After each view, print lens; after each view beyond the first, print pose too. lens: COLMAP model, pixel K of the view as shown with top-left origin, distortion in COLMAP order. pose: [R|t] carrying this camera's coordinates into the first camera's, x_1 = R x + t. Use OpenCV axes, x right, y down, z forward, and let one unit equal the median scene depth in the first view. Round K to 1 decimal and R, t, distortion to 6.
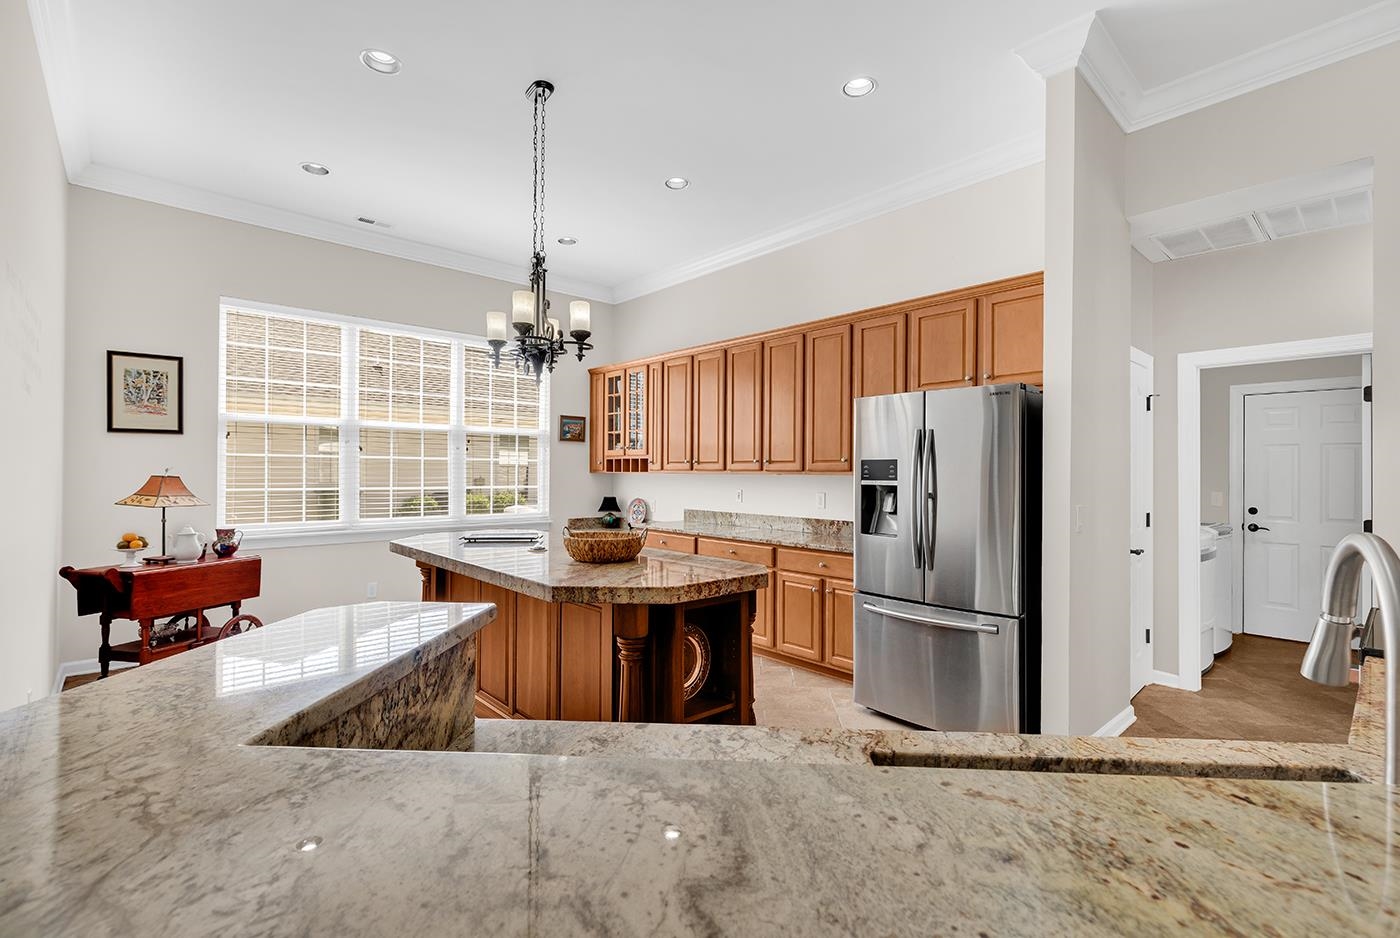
lens RADIAL K [[632.7, 0, 712.0], [0, 632.7, 469.7], [0, 0, 1]] dist [0.013439, 0.000232]
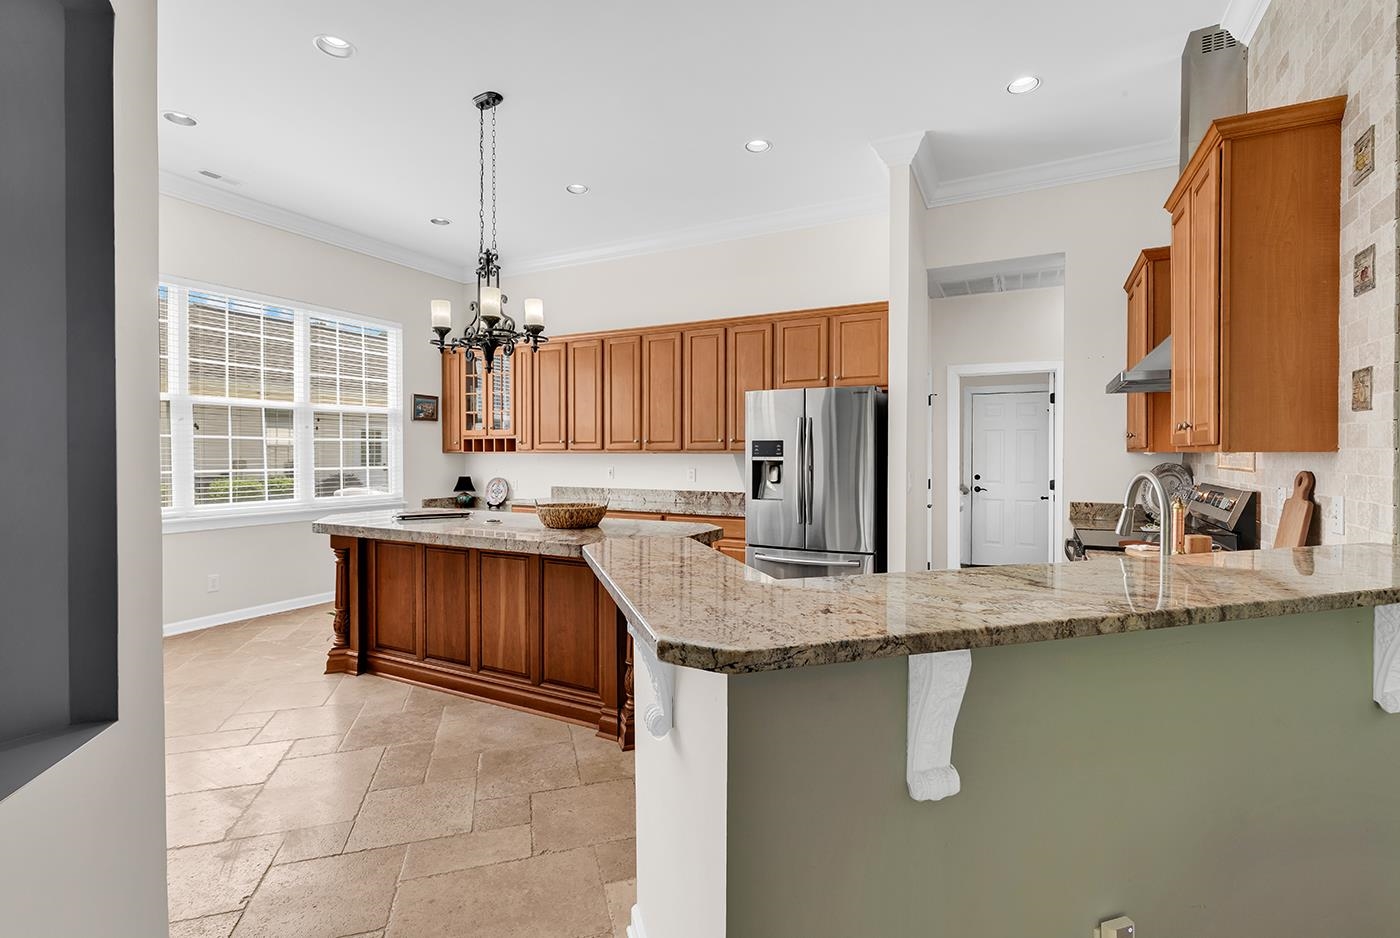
lens RADIAL K [[632.7, 0, 709.1], [0, 632.7, 458.0], [0, 0, 1]] dist [0.013439, 0.000232]
pose [[0.937735, -0.008272, 0.347254, -0.202364], [0.003553, 0.999893, 0.014223, 0.000677], [-0.347335, -0.012104, 0.937663, -0.105571]]
